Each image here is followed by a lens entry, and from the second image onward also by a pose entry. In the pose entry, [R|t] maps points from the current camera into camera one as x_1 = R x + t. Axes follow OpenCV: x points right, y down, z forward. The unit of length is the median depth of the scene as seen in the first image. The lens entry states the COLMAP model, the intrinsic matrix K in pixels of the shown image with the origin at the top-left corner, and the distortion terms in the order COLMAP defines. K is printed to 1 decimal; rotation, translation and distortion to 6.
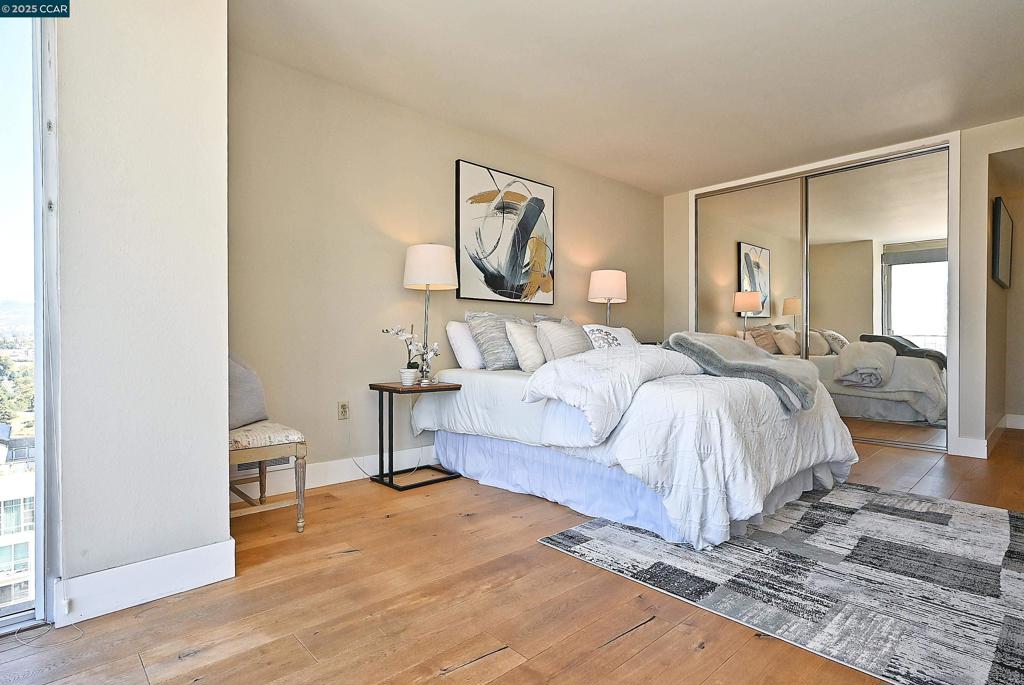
lens RADIAL K [[515.0, 0, 509.4], [0, 515.0, 343.4], [0, 0, 1]] dist [-0.005202, 0.001033]
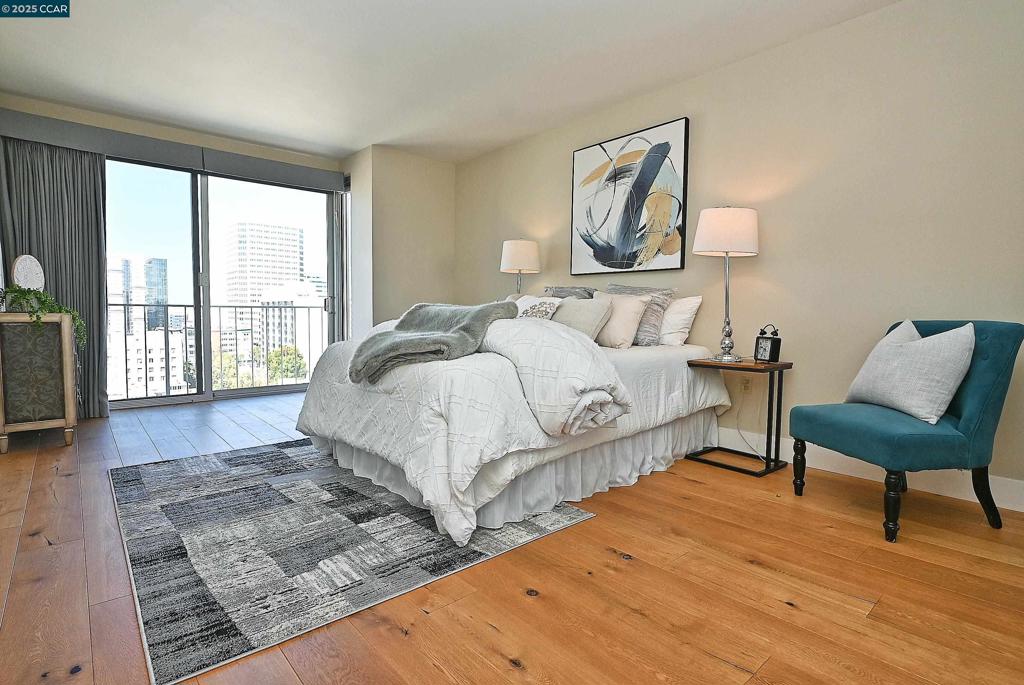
lens RADIAL K [[502.8, 0, 514.7], [0, 502.8, 338.4], [0, 0, 1]] dist [-0.005573, -0.000379]
pose [[-0.014829, 0.052356, -0.998518, 0.944359], [-0.017588, 0.998460, 0.052614, -0.004169], [0.999735, 0.018343, -0.013885, 0.823912]]
